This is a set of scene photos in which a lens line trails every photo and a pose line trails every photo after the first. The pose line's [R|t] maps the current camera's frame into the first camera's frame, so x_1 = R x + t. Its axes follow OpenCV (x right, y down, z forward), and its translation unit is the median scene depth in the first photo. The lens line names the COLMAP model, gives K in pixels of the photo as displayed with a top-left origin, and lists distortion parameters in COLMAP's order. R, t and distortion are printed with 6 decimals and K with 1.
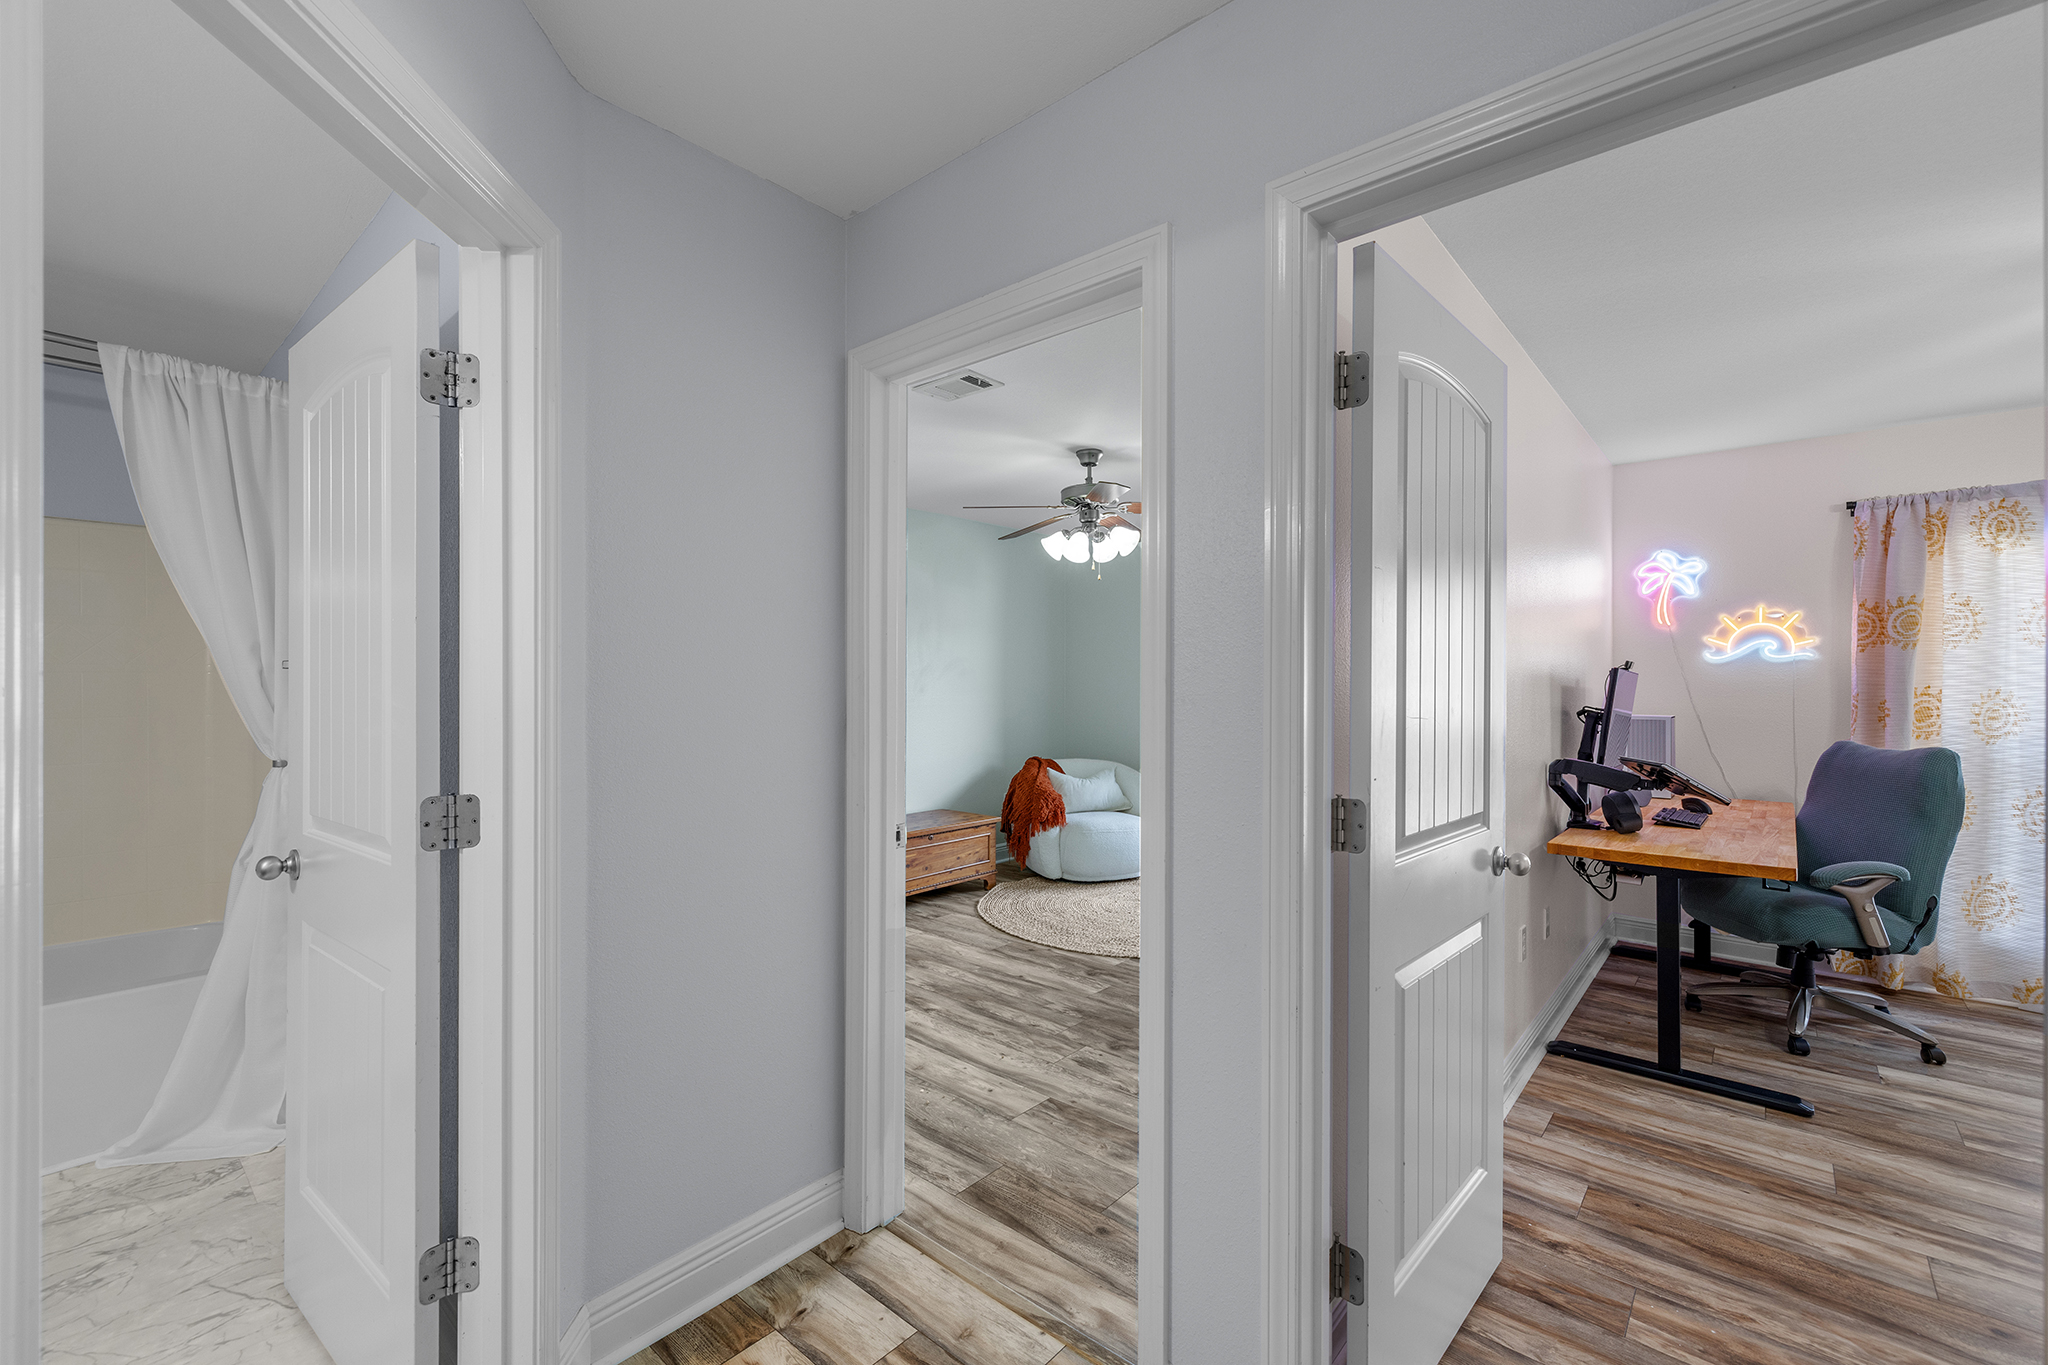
lens RADIAL K [[859.5, 0, 1025.3], [0, 859.5, 689.4], [0, 0, 1]] dist [0.001774, 0.000409]
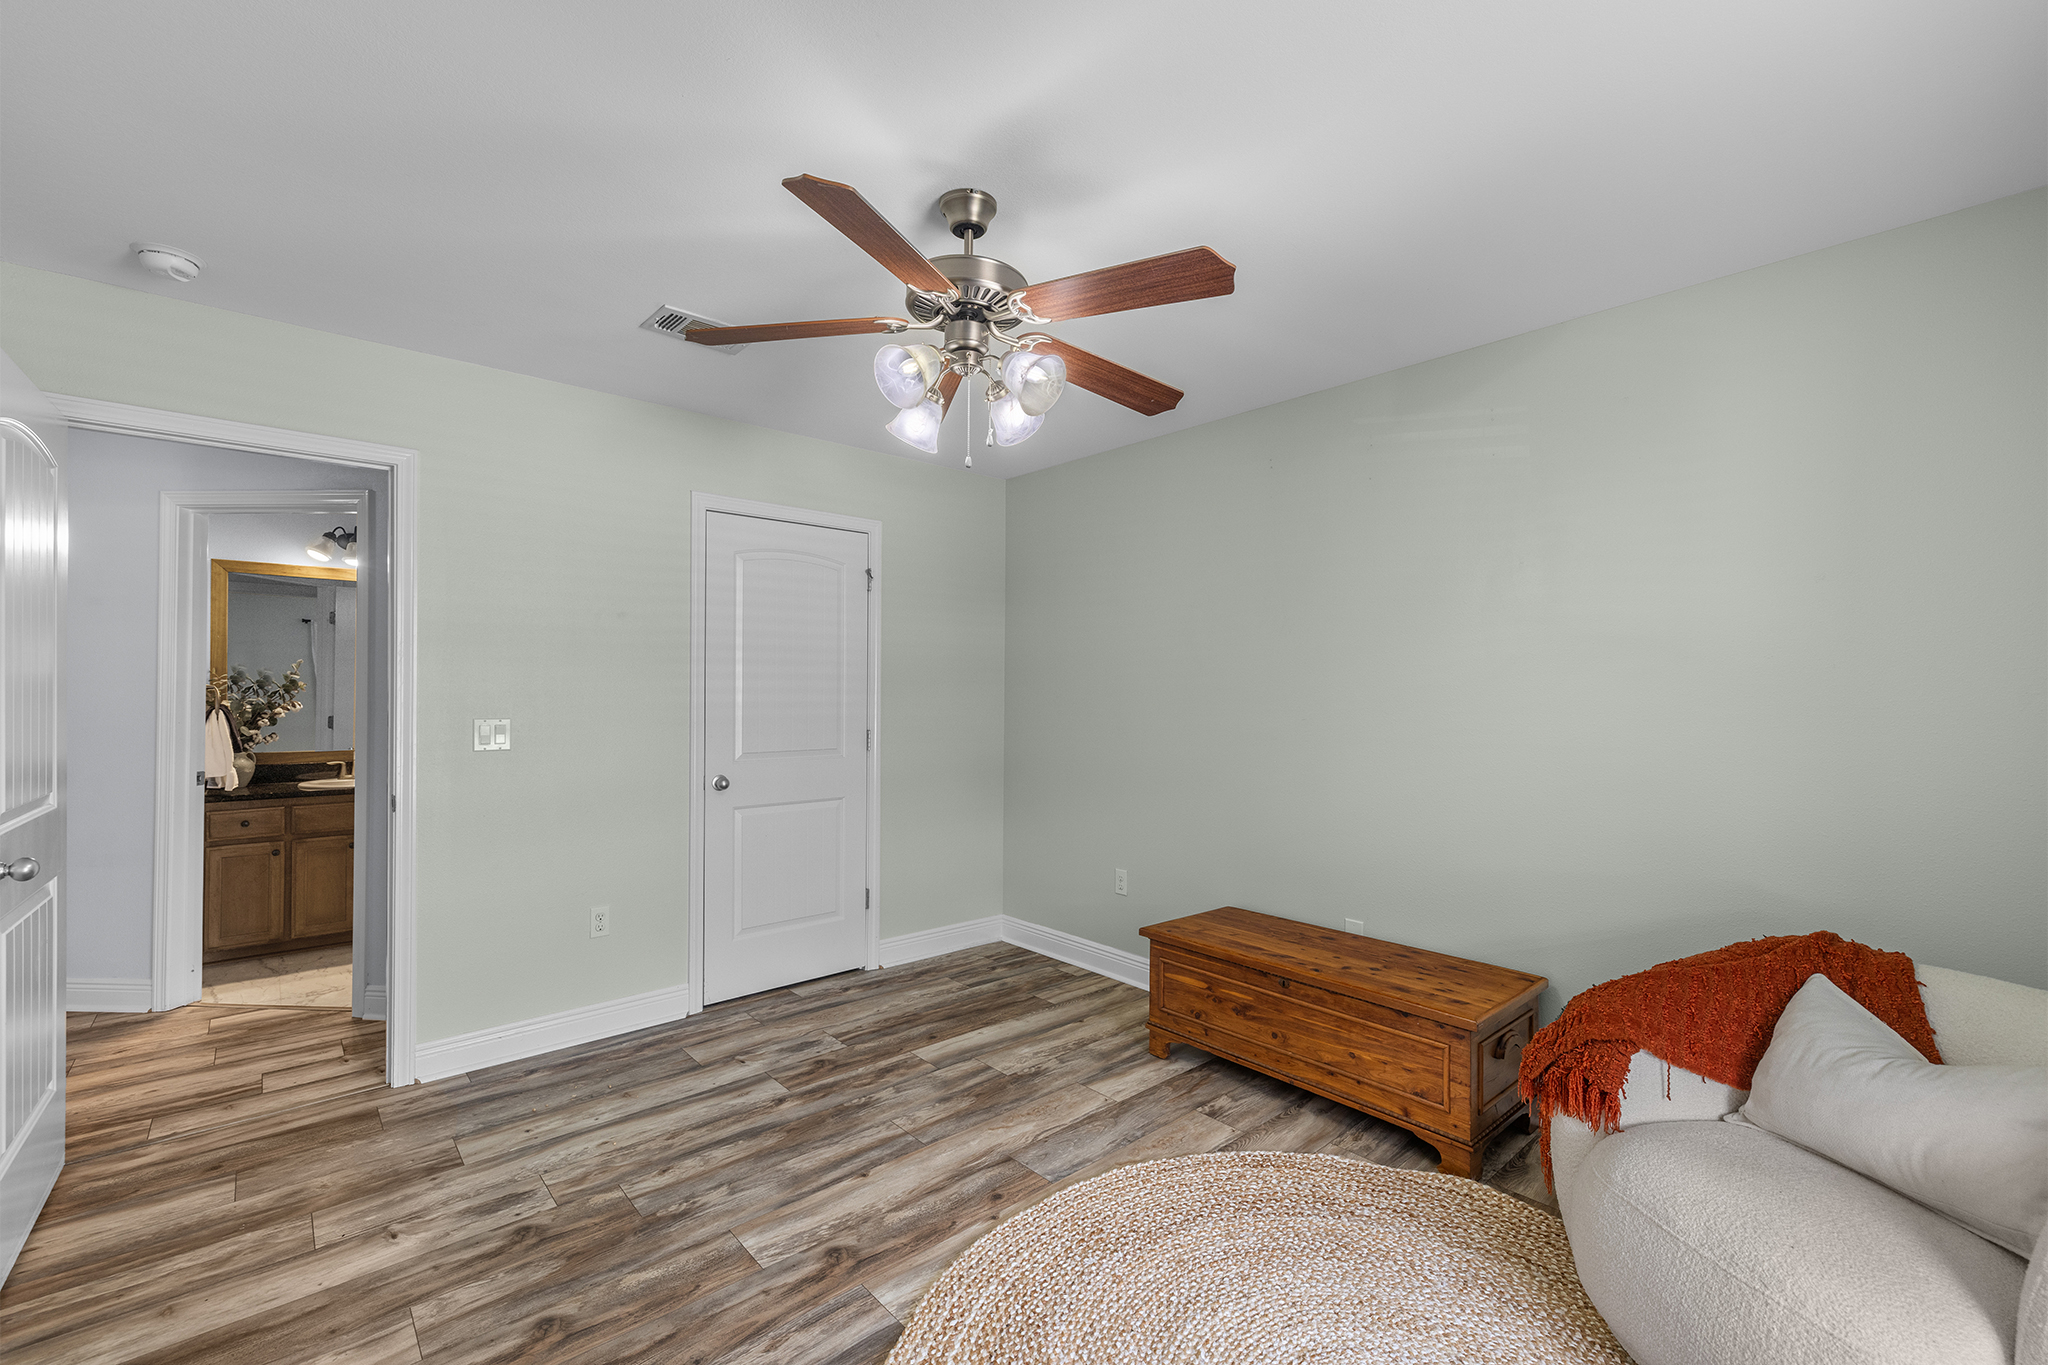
lens RADIAL K [[852.0, 0, 1018.2], [0, 852.0, 686.5], [0, 0, 1]] dist [0.004239, 0.000323]
pose [[-0.129287, -0.009444, -0.991562, 0.614928], [-0.014331, 0.999868, -0.007655, -0.010750], [0.991504, 0.013220, -0.129406, 1.242685]]
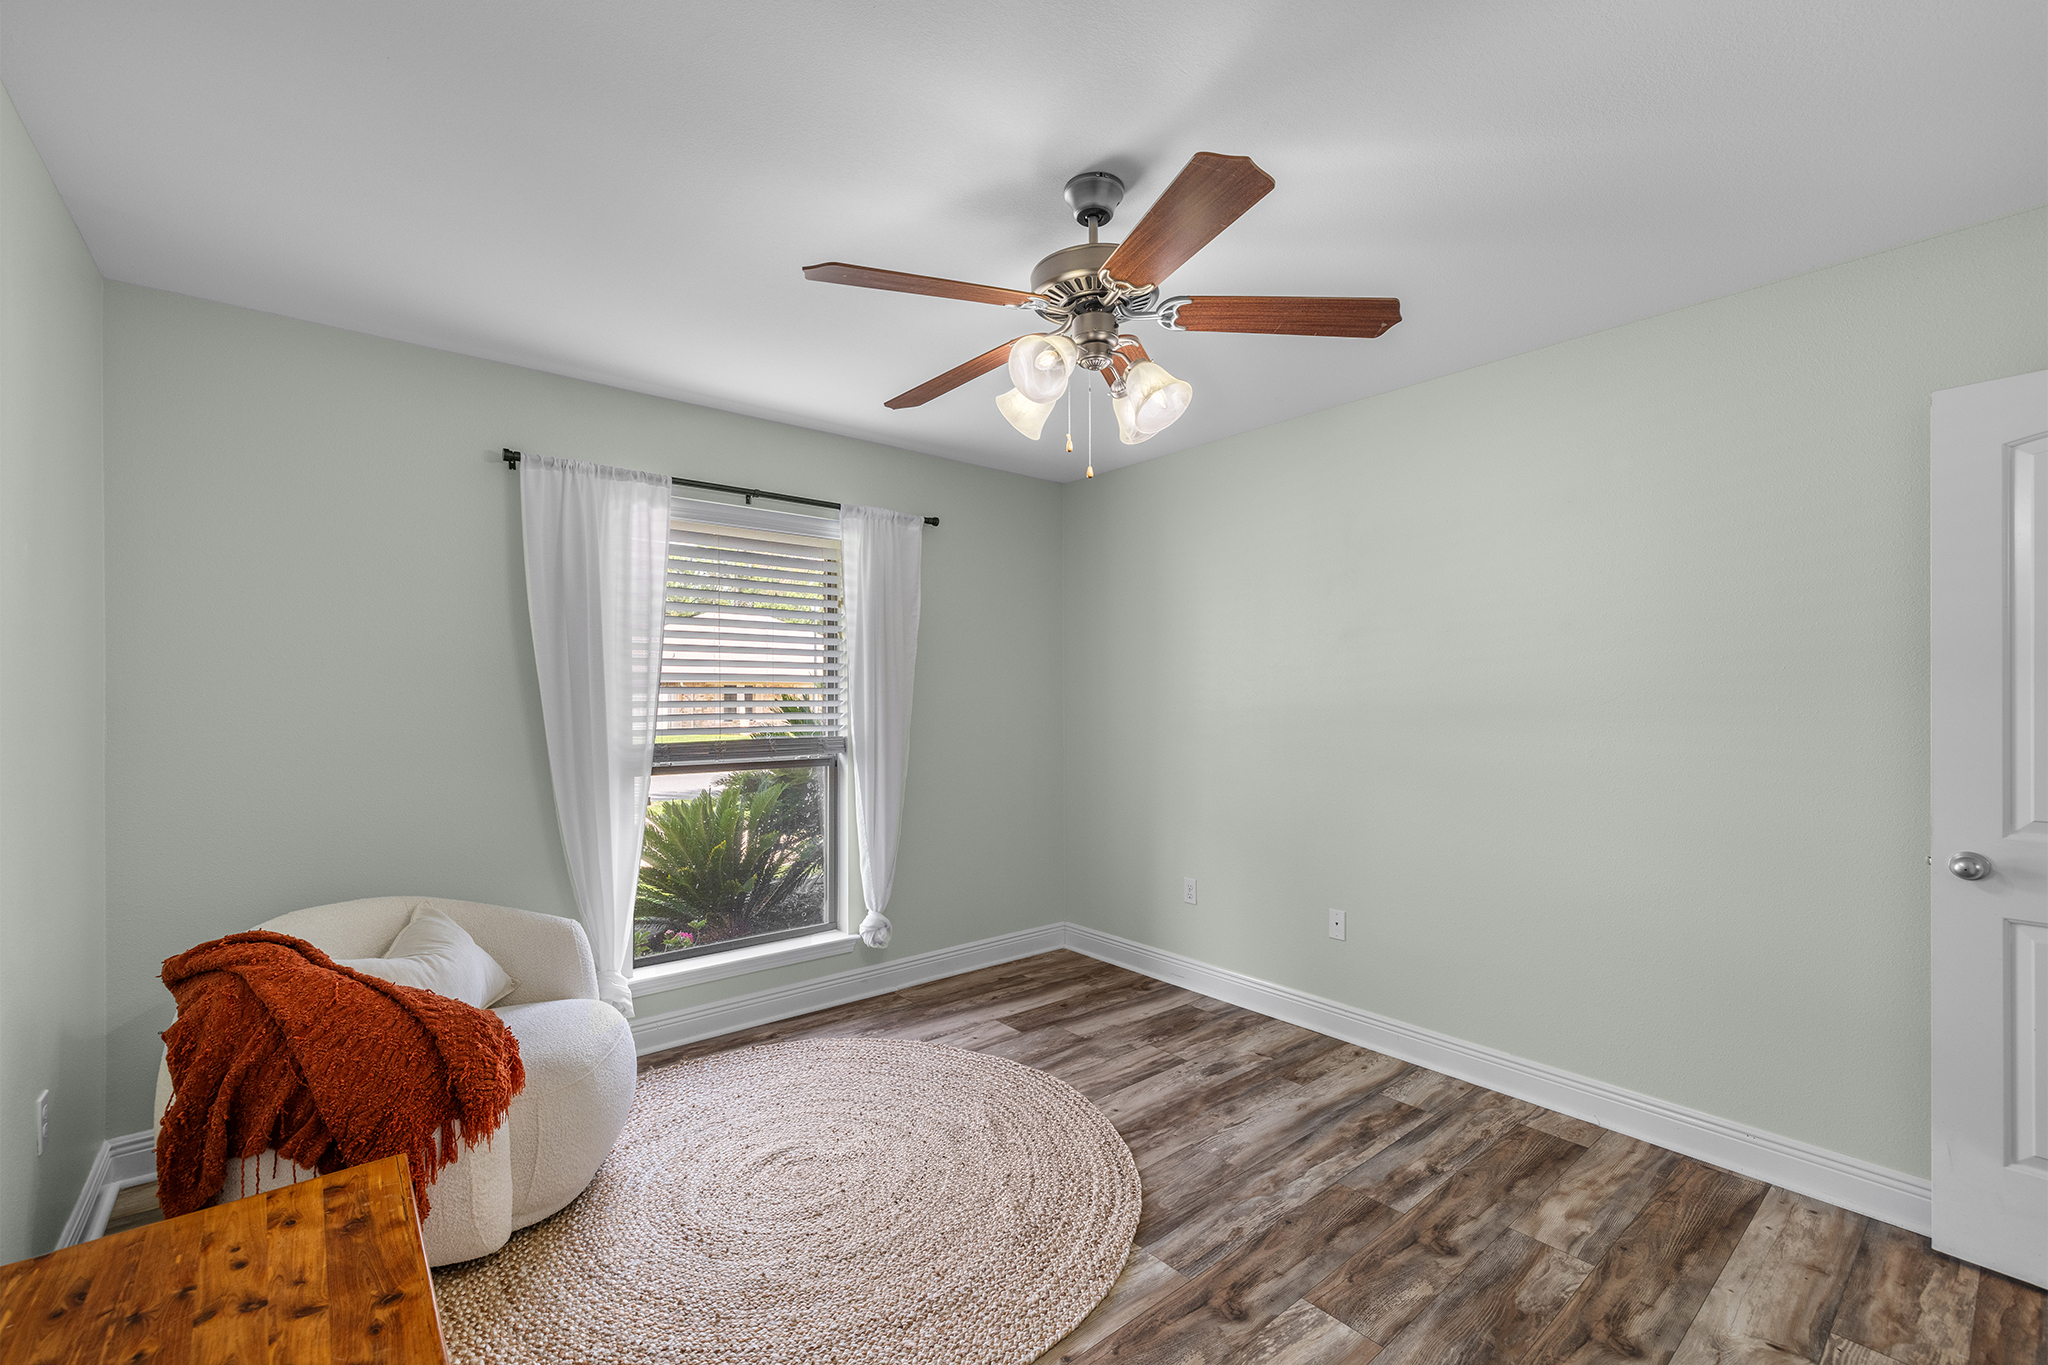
lens RADIAL K [[852.0, 0, 1018.2], [0, 852.0, 686.5], [0, 0, 1]] dist [0.004239, 0.000323]
pose [[0.157092, 0.001668, 0.987582, -0.433532], [0.007558, 0.999967, -0.002891, -0.016964], [-0.987555, 0.007919, 0.157075, 1.105165]]
